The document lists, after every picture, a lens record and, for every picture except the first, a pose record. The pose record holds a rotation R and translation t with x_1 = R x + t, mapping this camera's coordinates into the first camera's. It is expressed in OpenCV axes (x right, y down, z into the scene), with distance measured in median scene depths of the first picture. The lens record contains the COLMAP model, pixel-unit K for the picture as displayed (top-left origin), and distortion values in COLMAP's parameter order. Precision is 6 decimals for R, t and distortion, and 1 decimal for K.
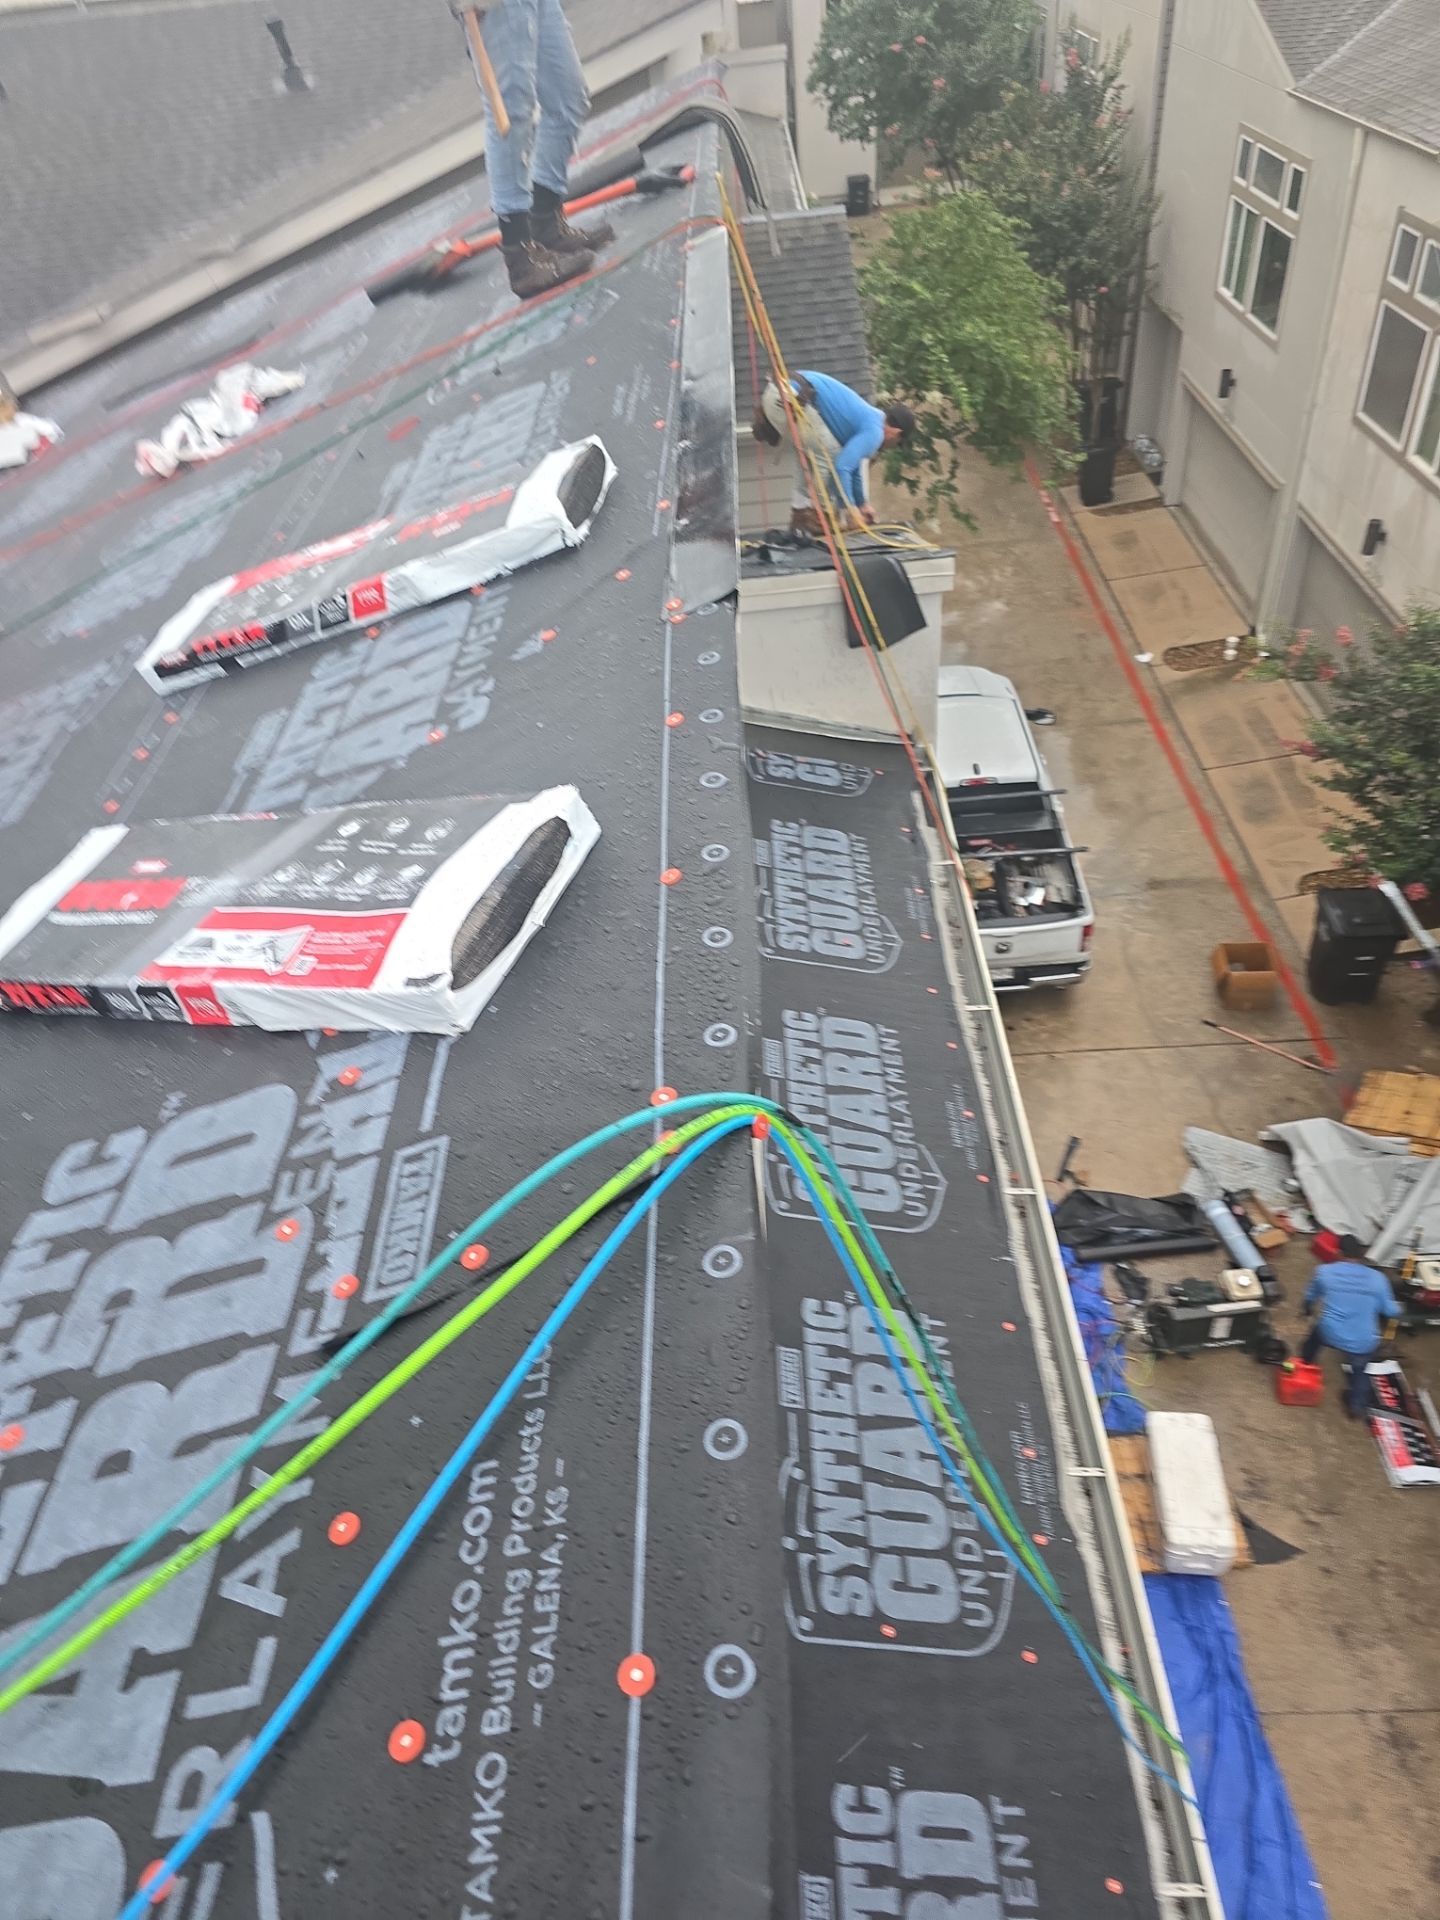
lens RADIAL K [[1287.6, 0, 720.0], [0, 1287.6, 960.0], [0, 0, 1]] dist [0.056818, -0.051051]
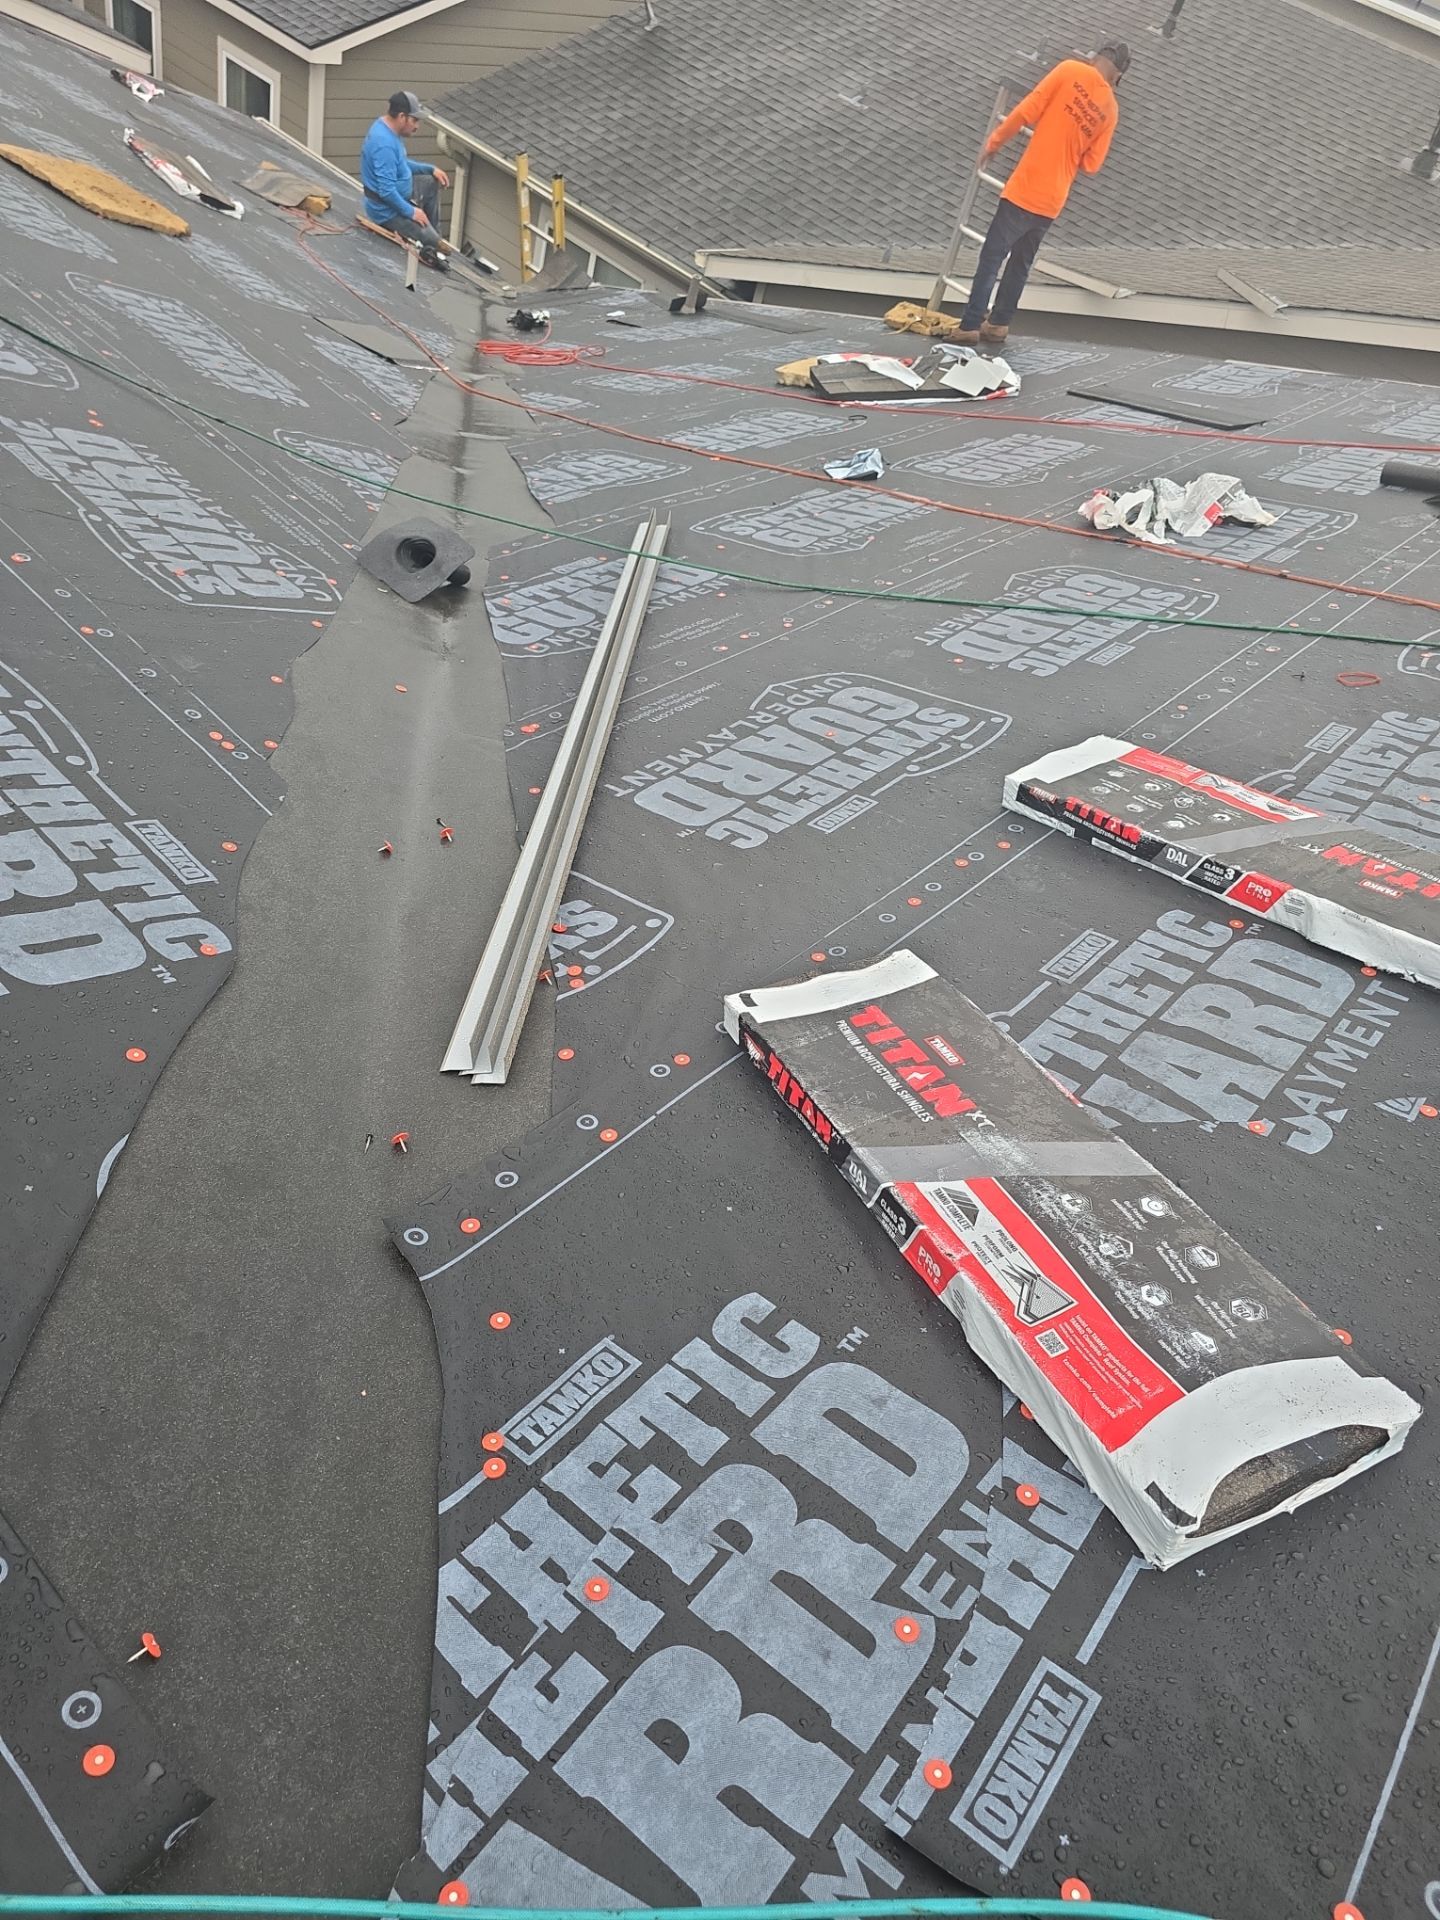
lens RADIAL K [[1287.6, 0, 720.0], [0, 1287.6, 960.0], [0, 0, 1]] dist [0.056818, -0.051051]
pose [[0.703578, 0.658097, -0.268114, -0.358257], [-0.653402, 0.747442, 0.119984, -0.137193], [0.279361, 0.090768, 0.955886, -0.010980]]
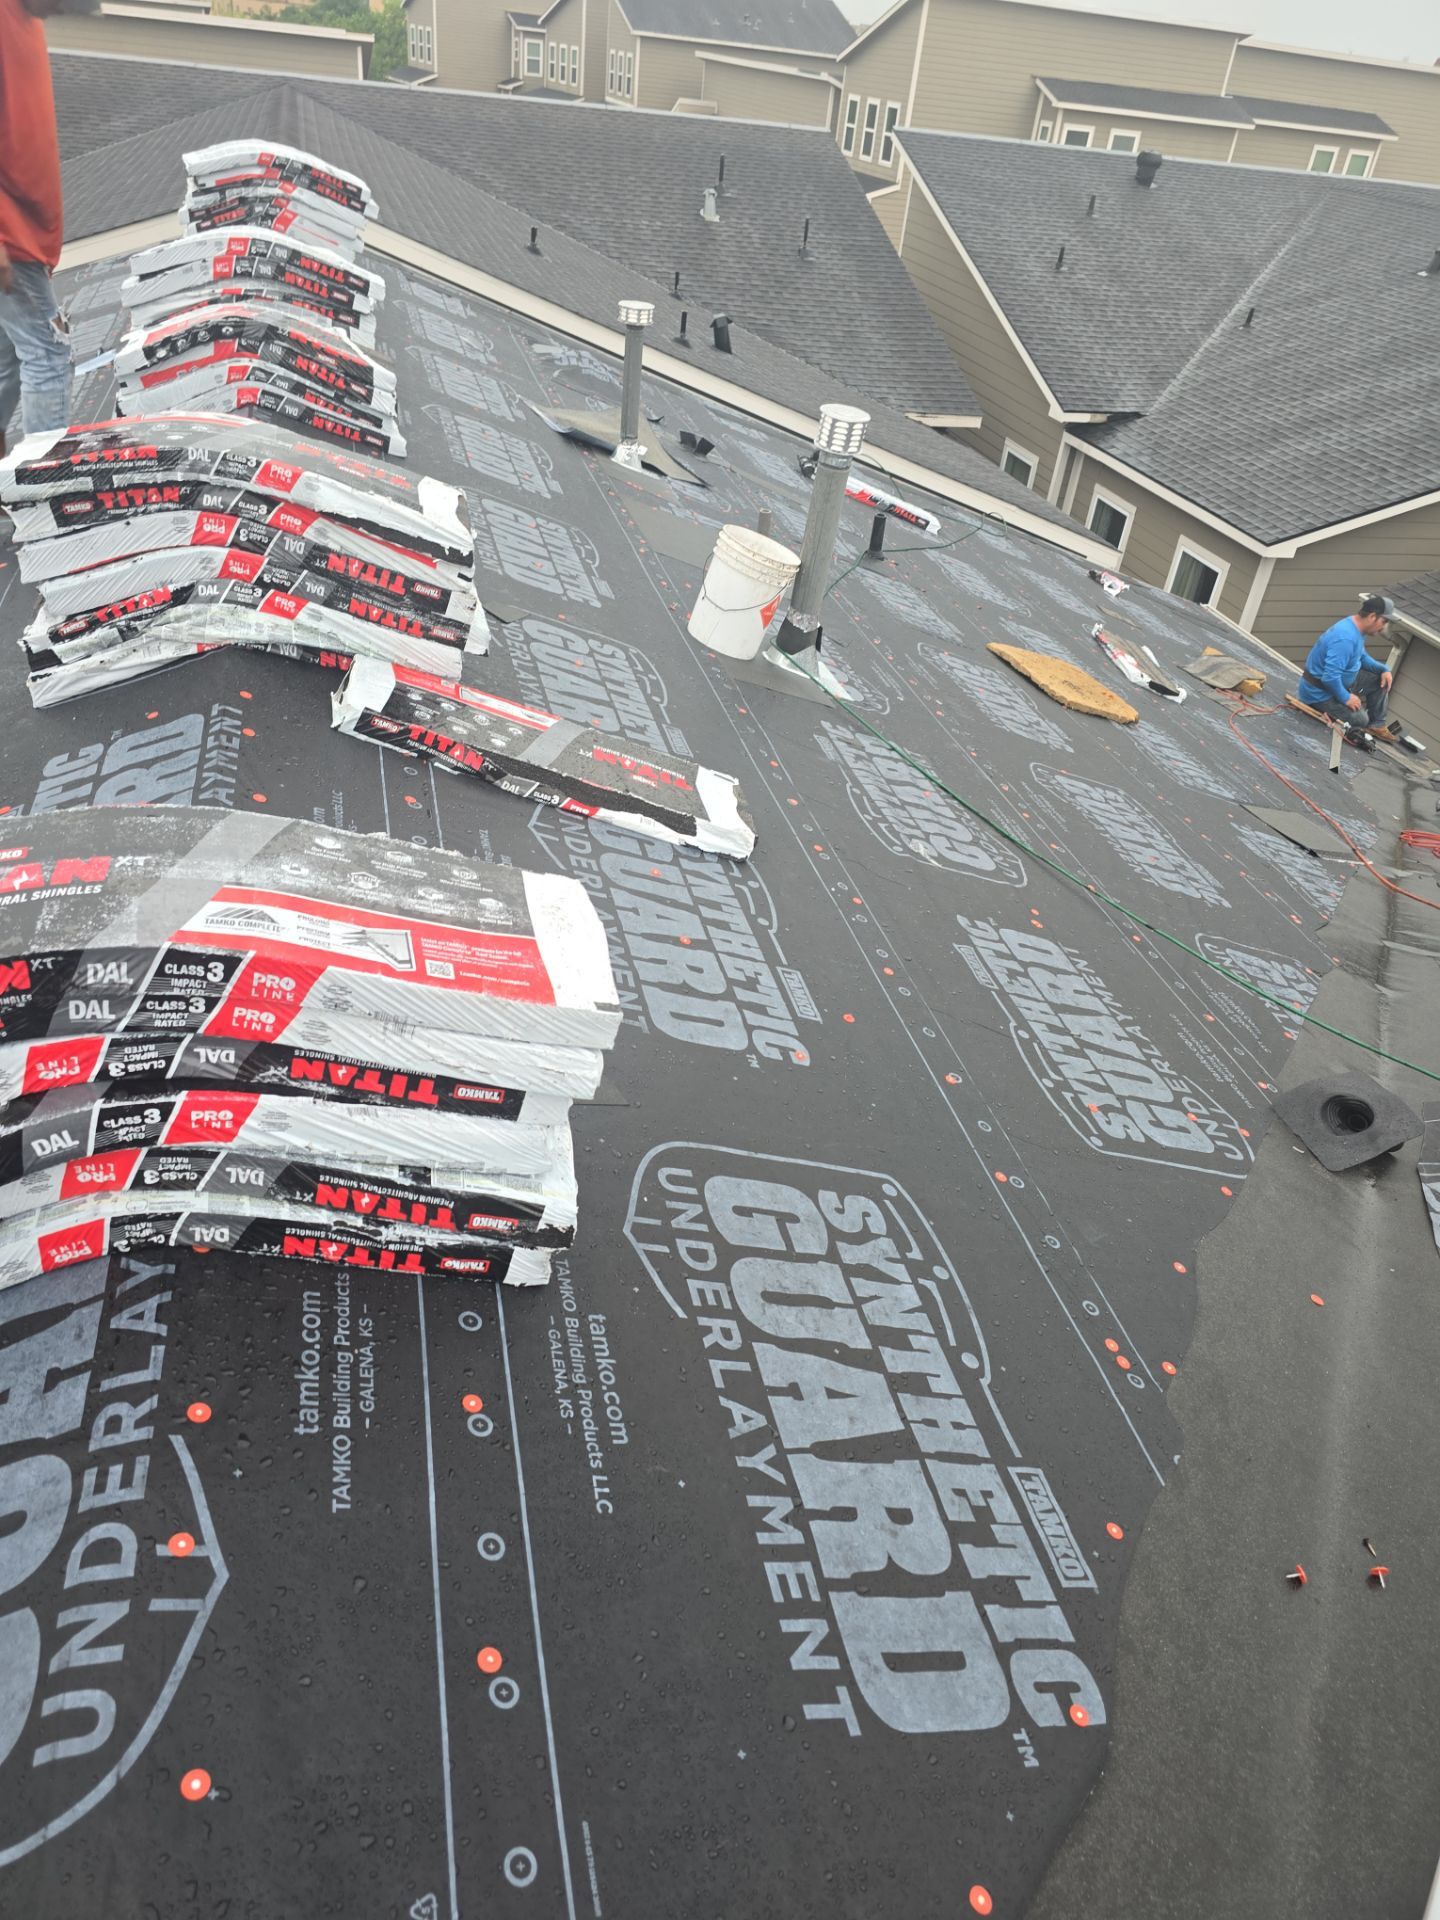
lens RADIAL K [[1287.6, 0, 720.0], [0, 1287.6, 960.0], [0, 0, 1]] dist [0.056818, -0.051051]
pose [[0.238840, 0.645832, -0.725159, -0.709292], [-0.718144, 0.620131, 0.315764, -0.134183], [0.653624, 0.445352, 0.611913, 0.024208]]
